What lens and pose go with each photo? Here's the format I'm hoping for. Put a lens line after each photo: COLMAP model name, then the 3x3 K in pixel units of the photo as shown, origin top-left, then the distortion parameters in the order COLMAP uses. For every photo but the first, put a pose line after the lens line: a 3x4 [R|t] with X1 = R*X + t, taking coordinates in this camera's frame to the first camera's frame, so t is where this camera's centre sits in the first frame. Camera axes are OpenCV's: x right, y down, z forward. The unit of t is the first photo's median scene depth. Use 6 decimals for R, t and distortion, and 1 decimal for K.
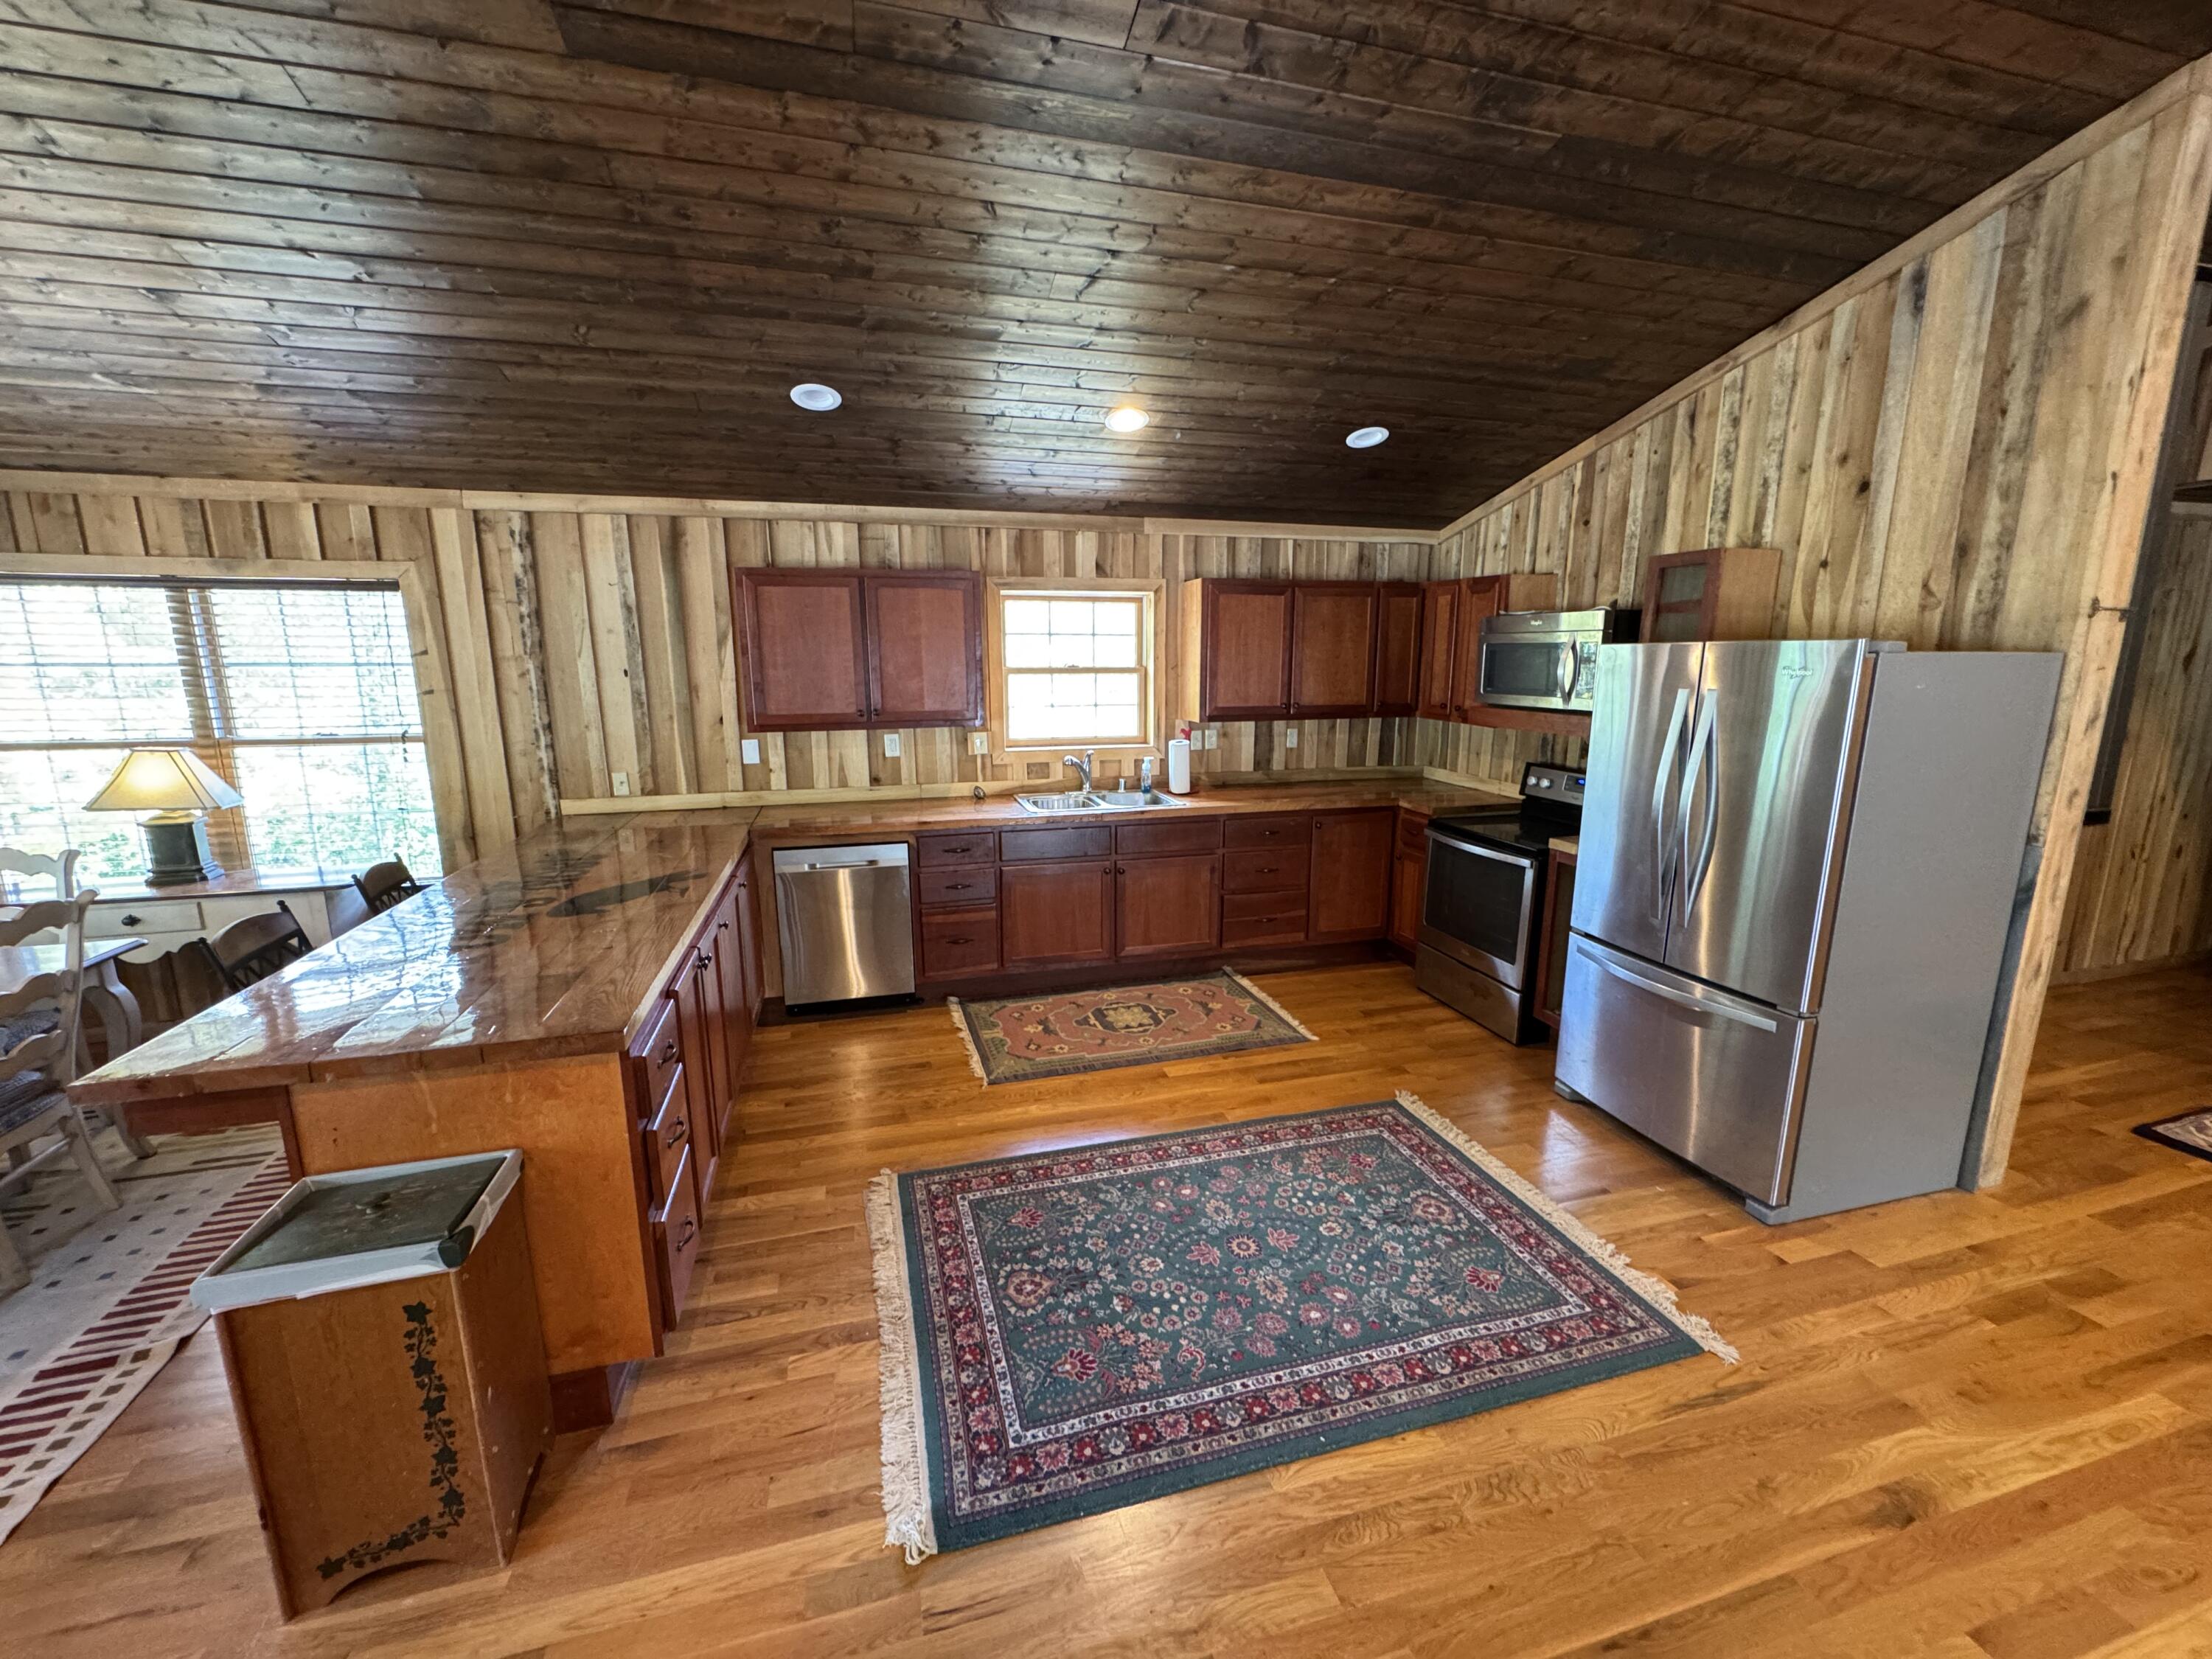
lens RADIAL K [[880.9, 0, 1106.0], [0, 880.9, 829.5], [0, 0, 1]] dist [-0.001690, 0.000358]
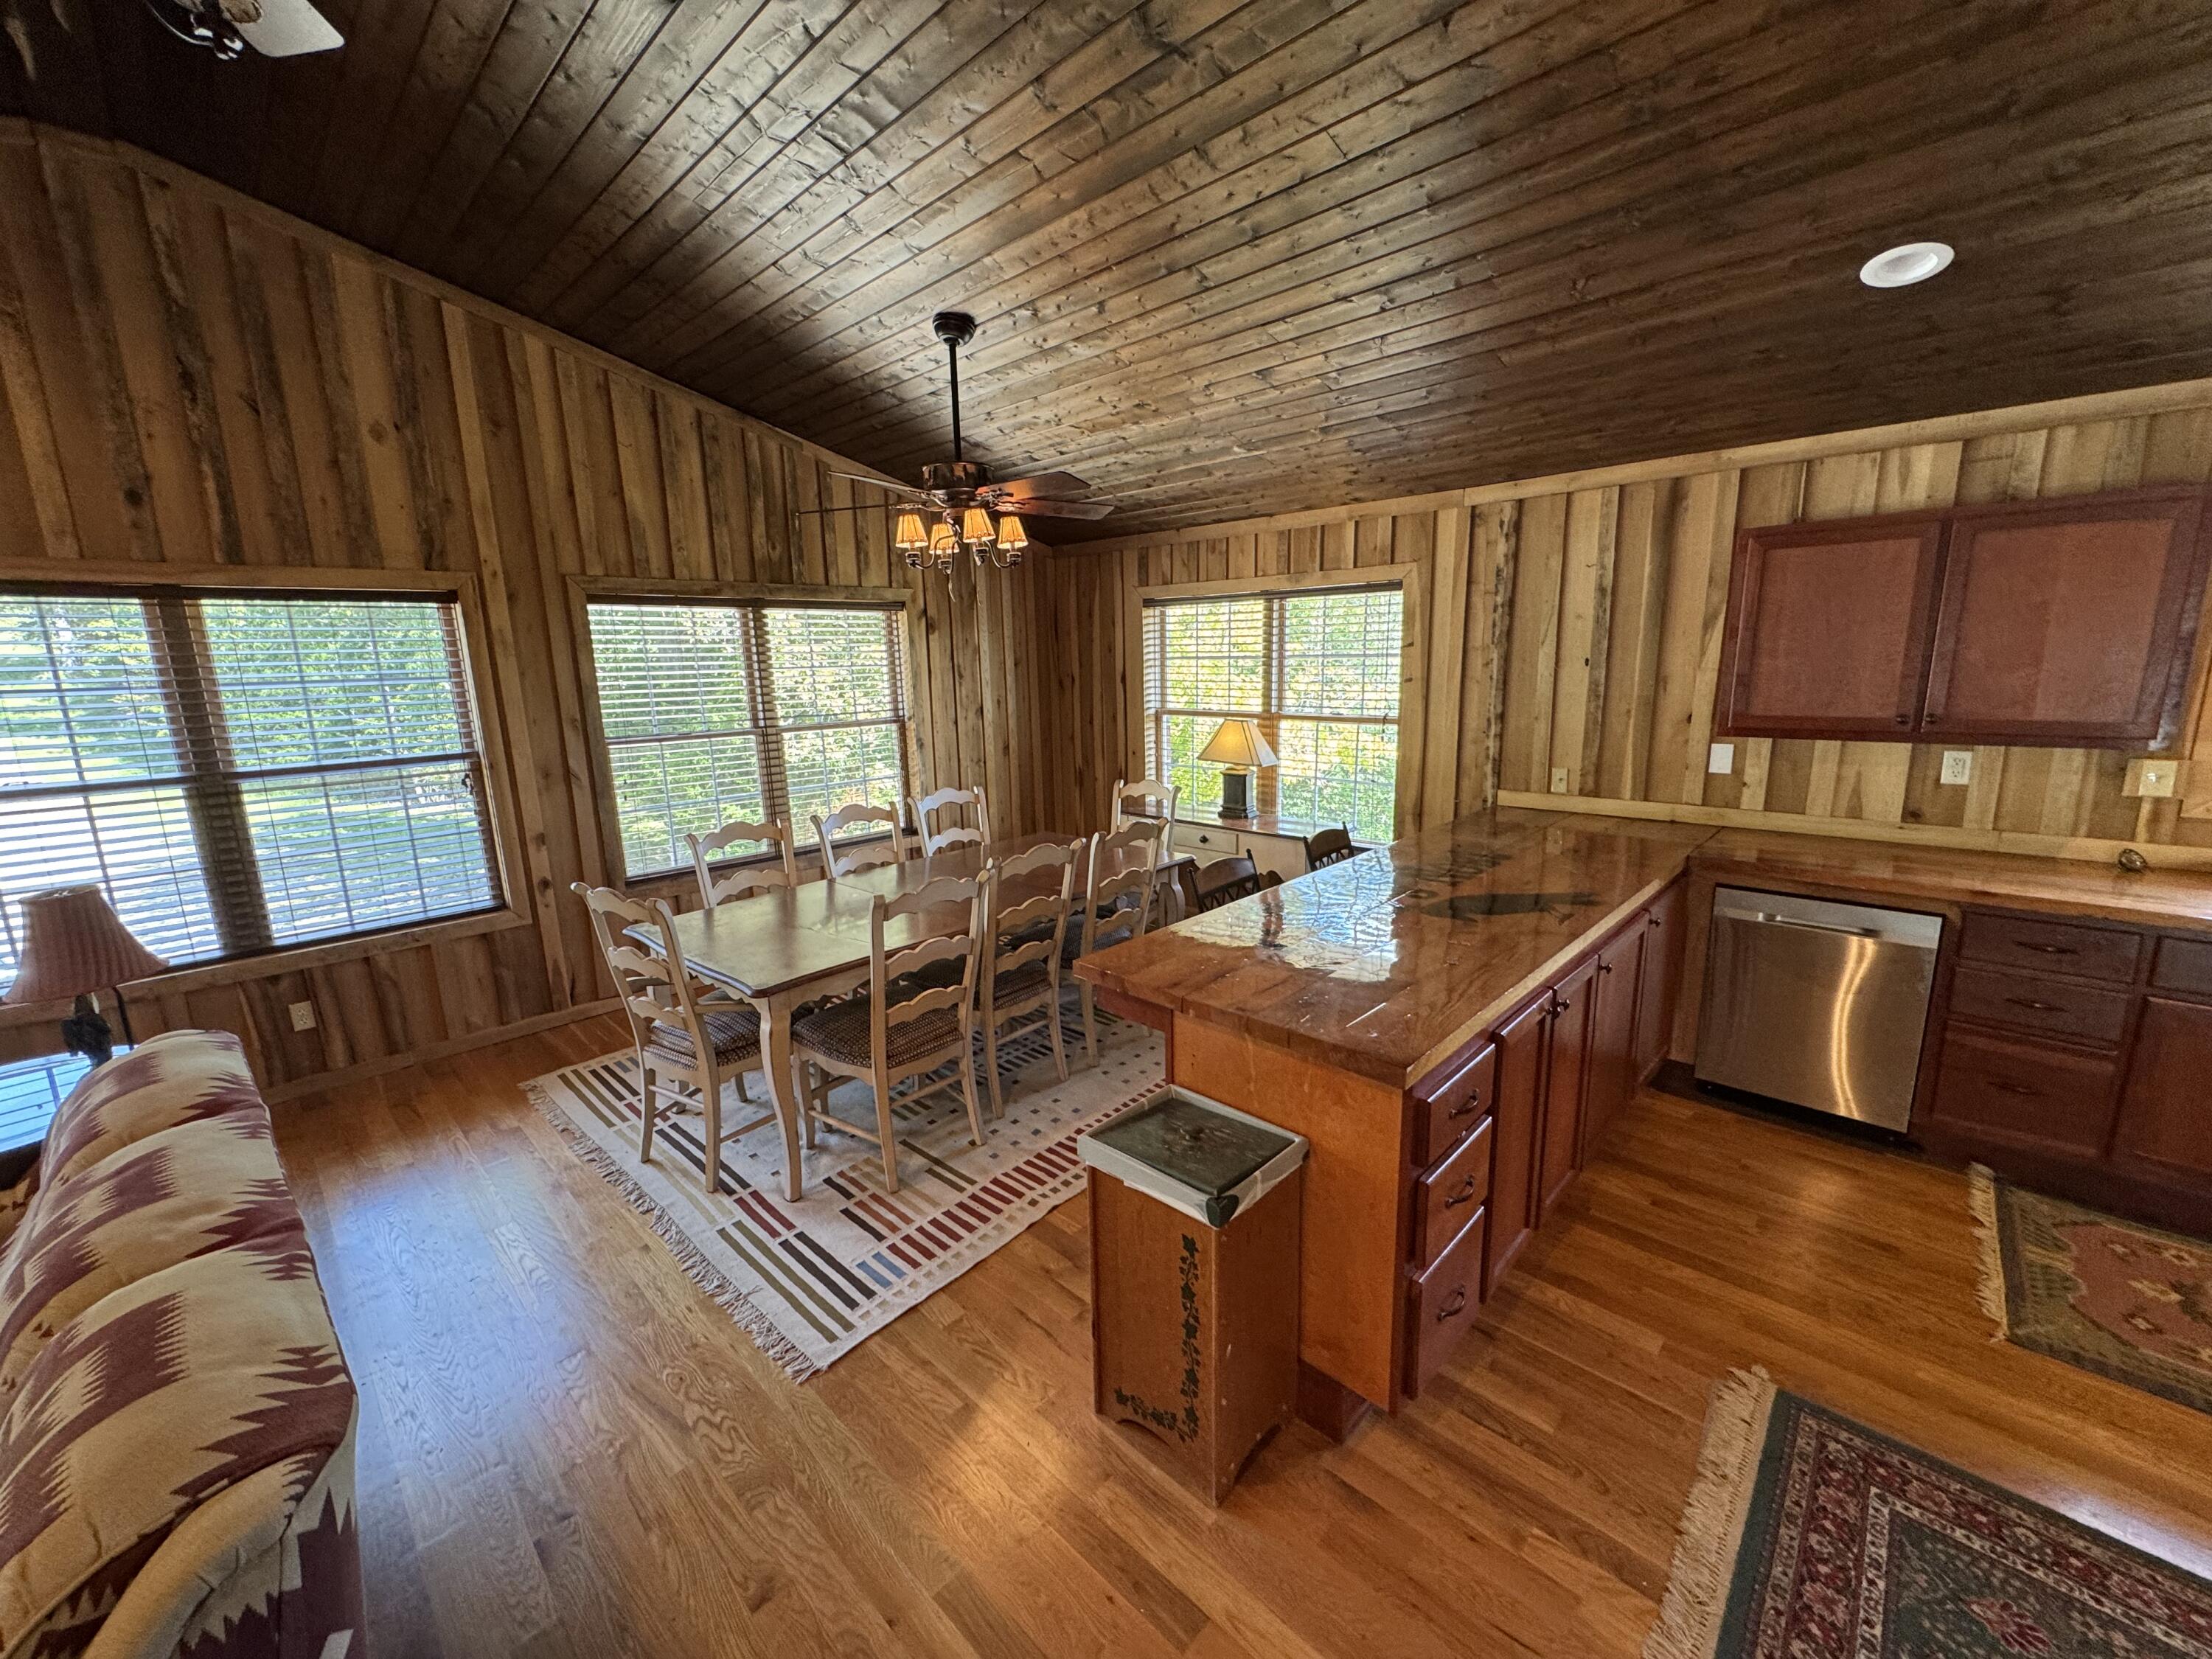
lens RADIAL K [[880.9, 0, 1106.0], [0, 880.9, 829.5], [0, 0, 1]] dist [-0.001690, 0.000358]
pose [[0.501674, 0.159437, -0.850237, 0.013154], [-0.142613, 0.984663, 0.100498, -0.027698], [0.853220, 0.070837, 0.516718, 0.114603]]
